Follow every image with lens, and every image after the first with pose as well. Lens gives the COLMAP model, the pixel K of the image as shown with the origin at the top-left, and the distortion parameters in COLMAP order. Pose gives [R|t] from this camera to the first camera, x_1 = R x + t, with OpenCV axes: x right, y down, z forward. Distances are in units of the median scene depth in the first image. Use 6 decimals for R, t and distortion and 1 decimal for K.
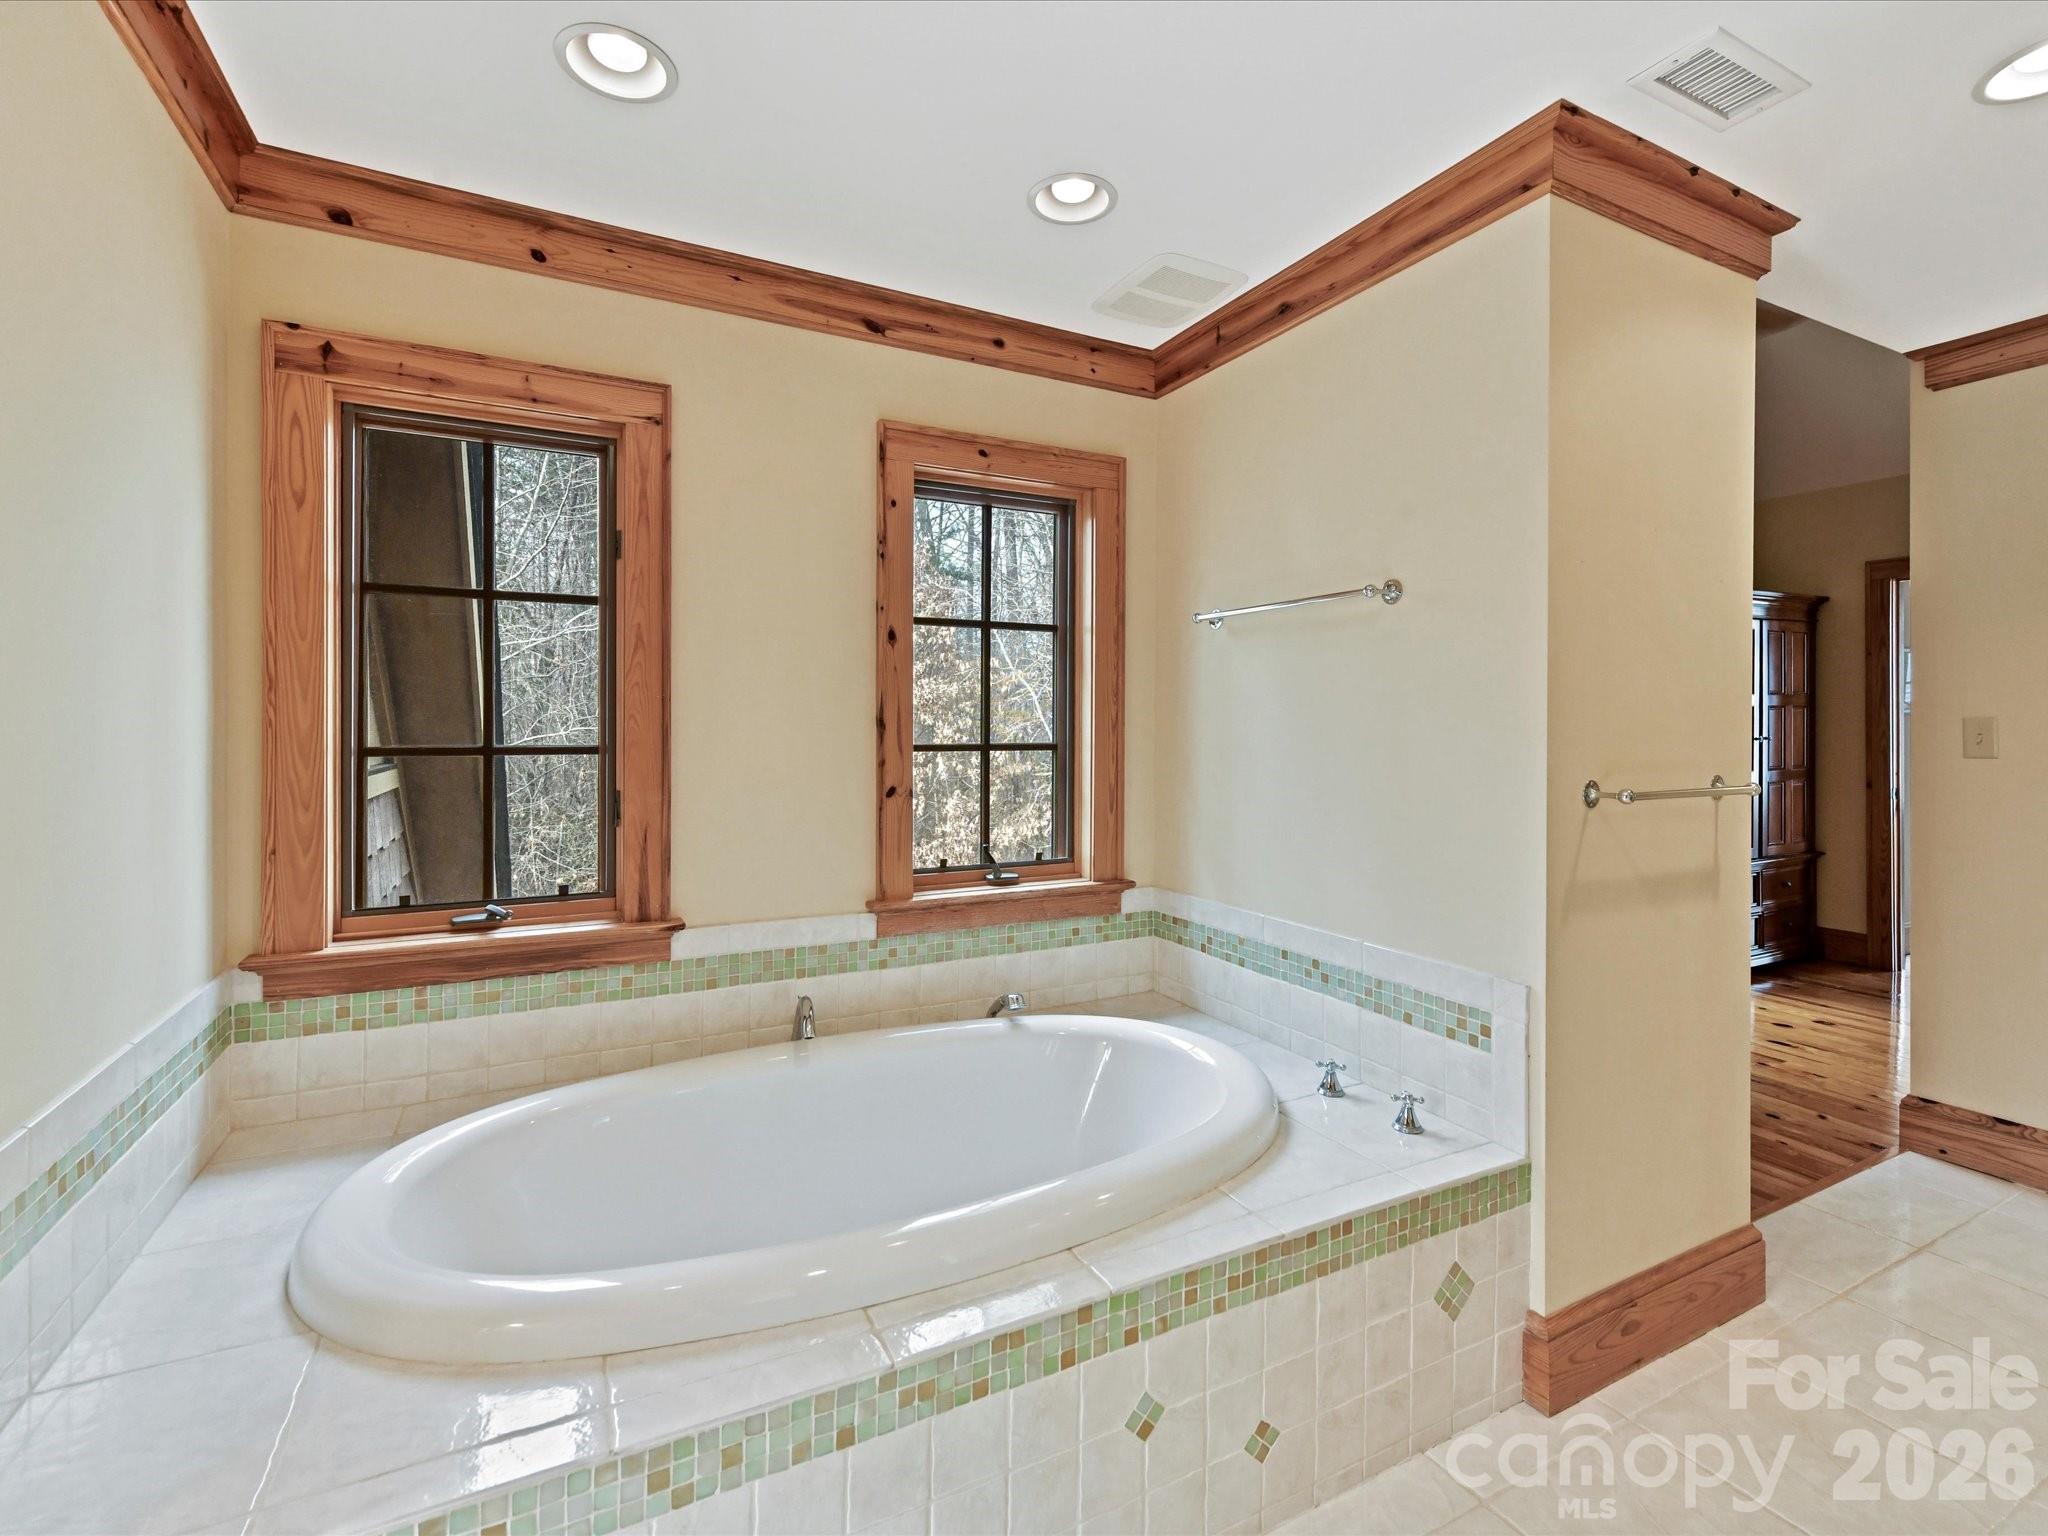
lens RADIAL K [[912.9, 0, 1006.5], [0, 912.9, 722.4], [0, 0, 1]] dist [0.002257, 0.000742]
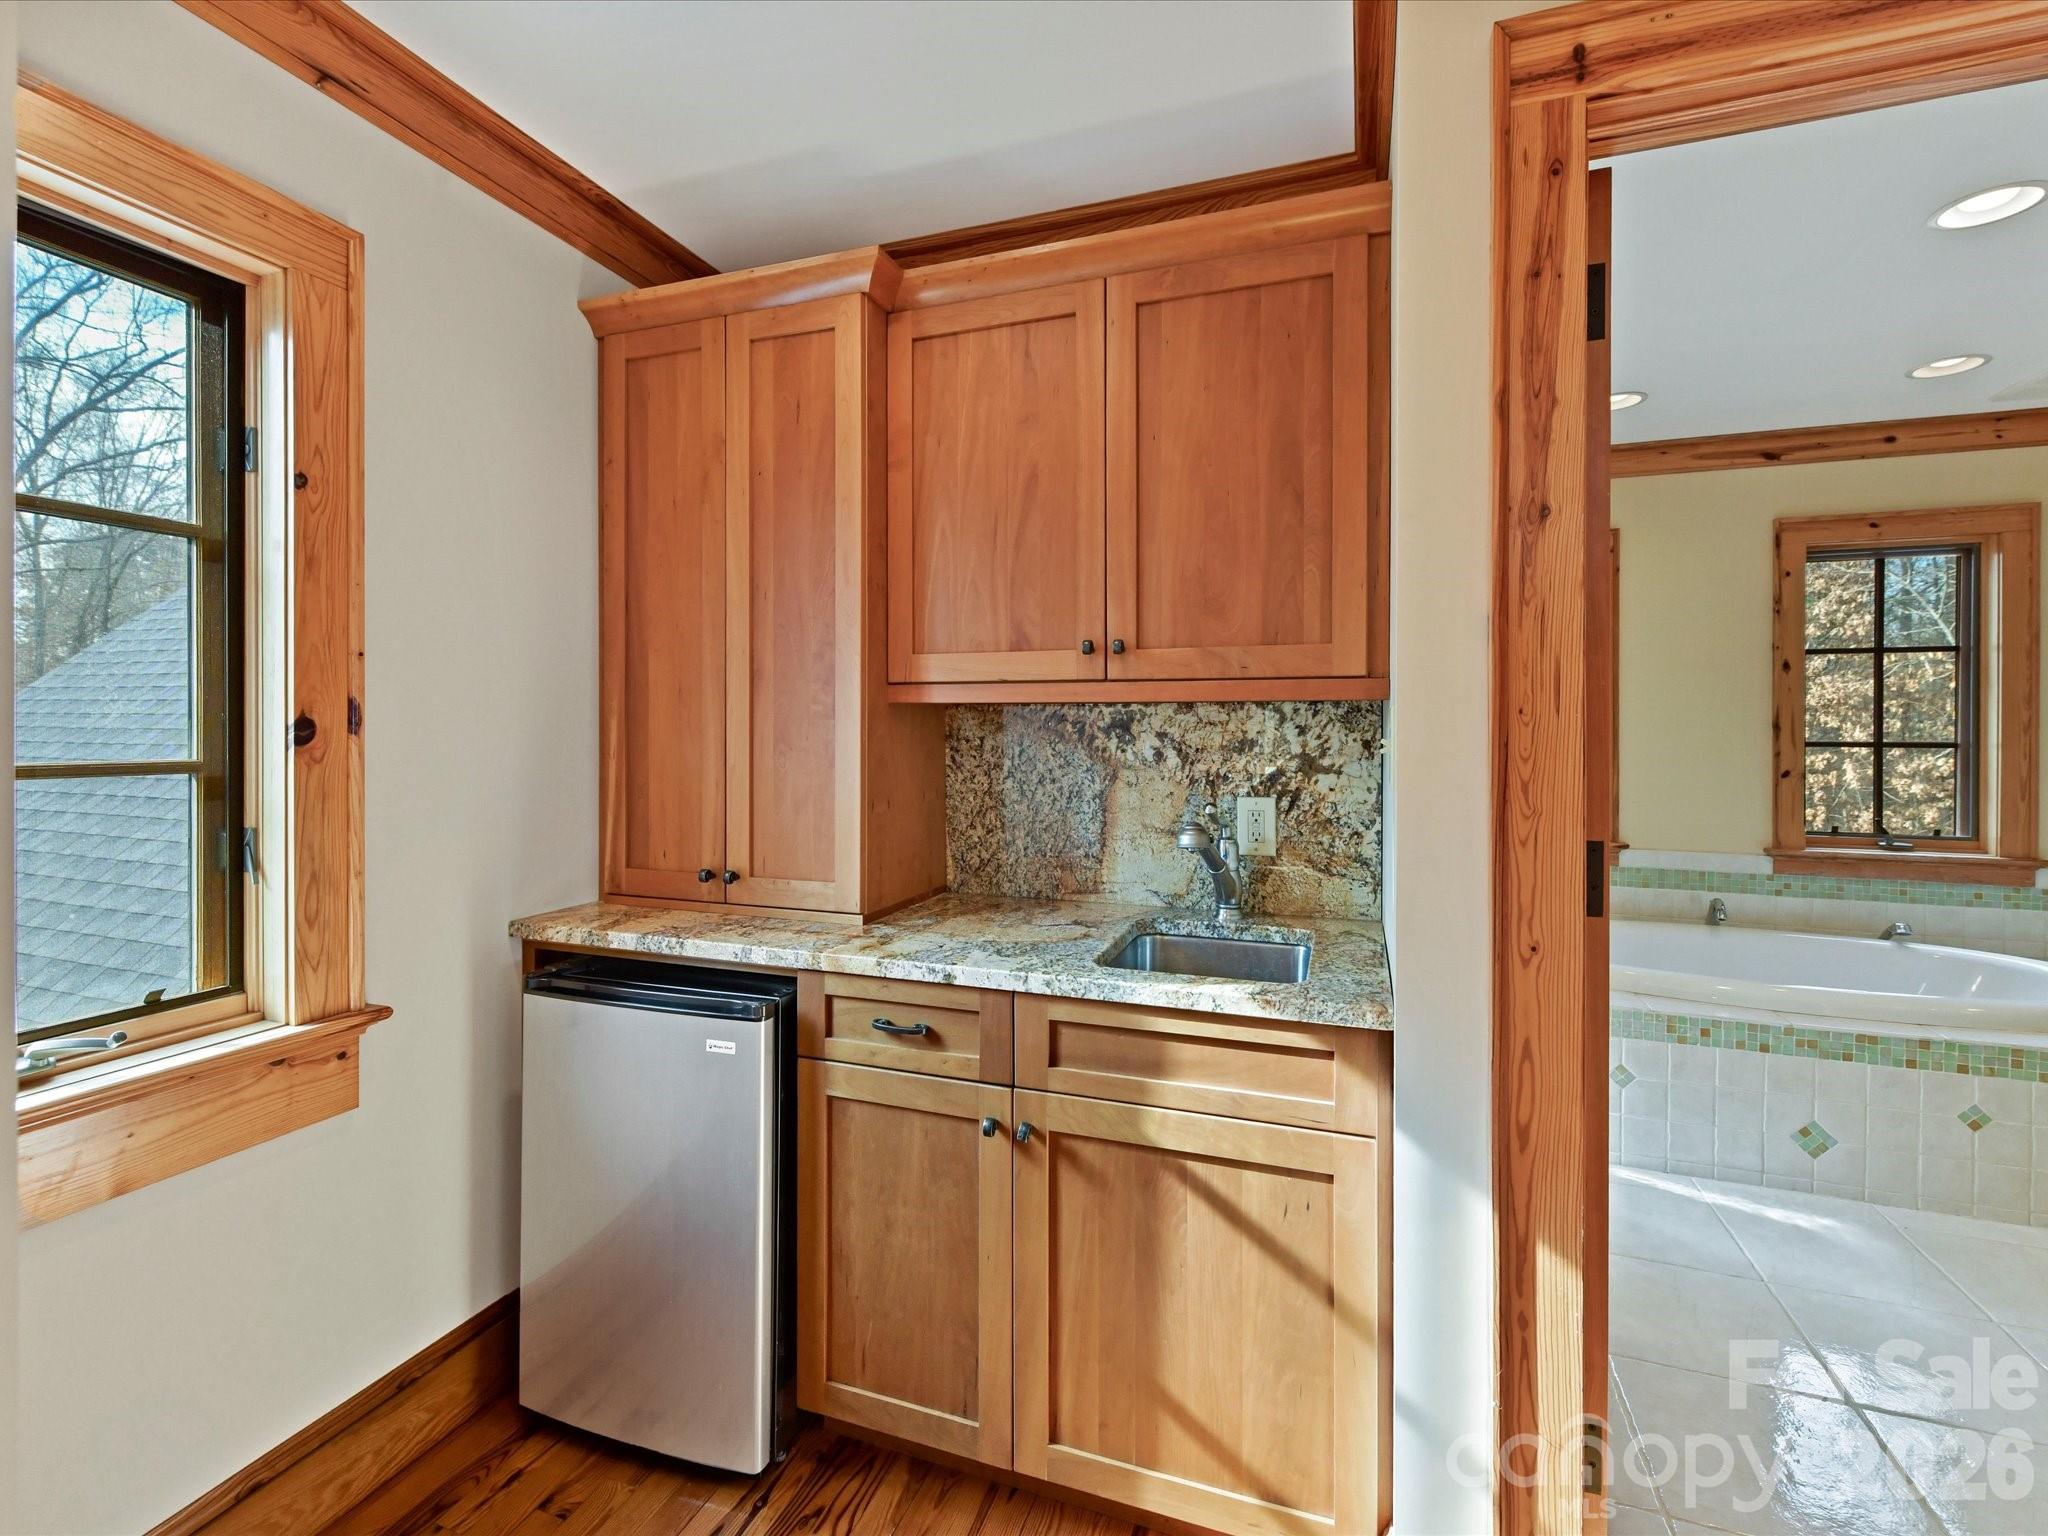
lens RADIAL K [[912.9, 0, 1041.0], [0, 912.9, 722.6], [0, 0, 1]] dist [0.002257, 0.000742]
pose [[0.695493, -0.000751, -0.718533, 0.090103], [-0.000537, 0.999999, -0.001564, -0.002024], [0.718533, 0.001473, 0.695491, -0.817655]]
